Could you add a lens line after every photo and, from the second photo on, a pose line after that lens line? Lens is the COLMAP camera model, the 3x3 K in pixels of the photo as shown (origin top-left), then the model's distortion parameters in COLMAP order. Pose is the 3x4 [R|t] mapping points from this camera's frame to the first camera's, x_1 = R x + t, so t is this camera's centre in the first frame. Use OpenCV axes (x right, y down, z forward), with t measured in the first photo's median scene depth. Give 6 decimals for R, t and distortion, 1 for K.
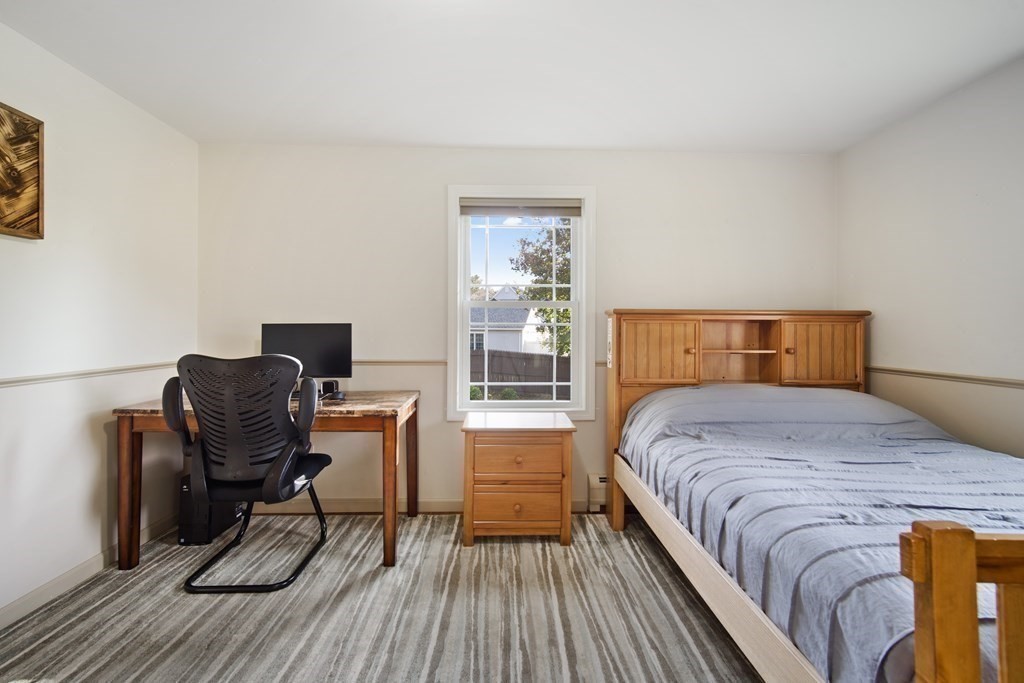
lens RADIAL K [[457.9, 0, 513.1], [0, 457.9, 323.8], [0, 0, 1]] dist [0.012857, 0.000017]
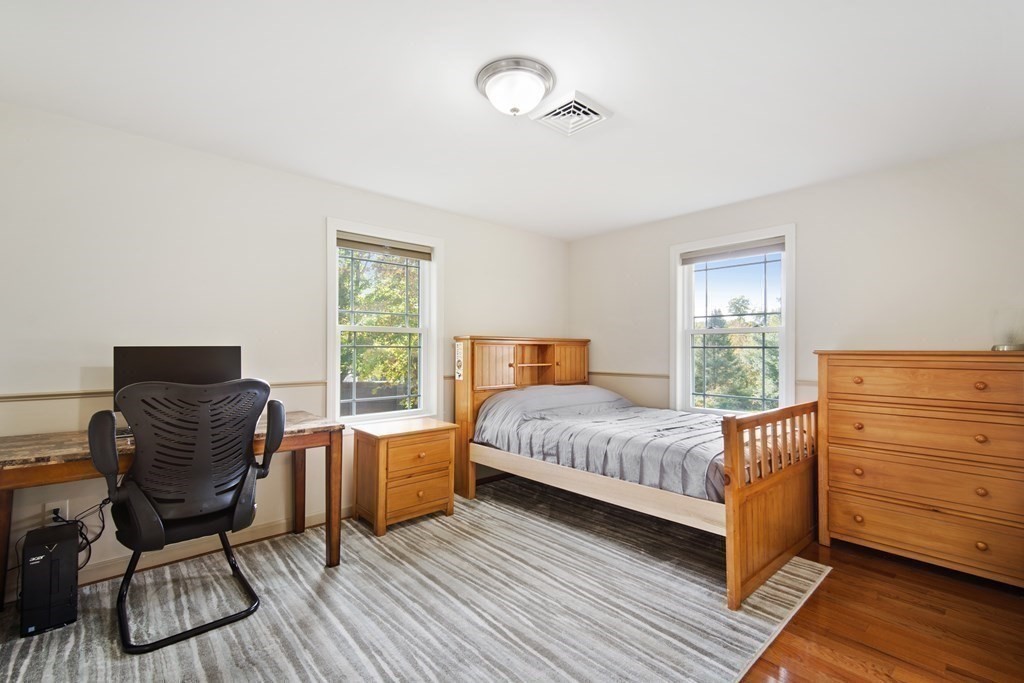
lens RADIAL K [[444.0, 0, 510.1], [0, 444.0, 340.5], [0, 0, 1]] dist [0.010576, -0.000439]
pose [[0.763491, 0.009151, 0.645754, -0.569132], [-0.004230, 0.999949, -0.009169, -0.007387], [-0.645805, 0.004269, 0.763490, -0.083996]]
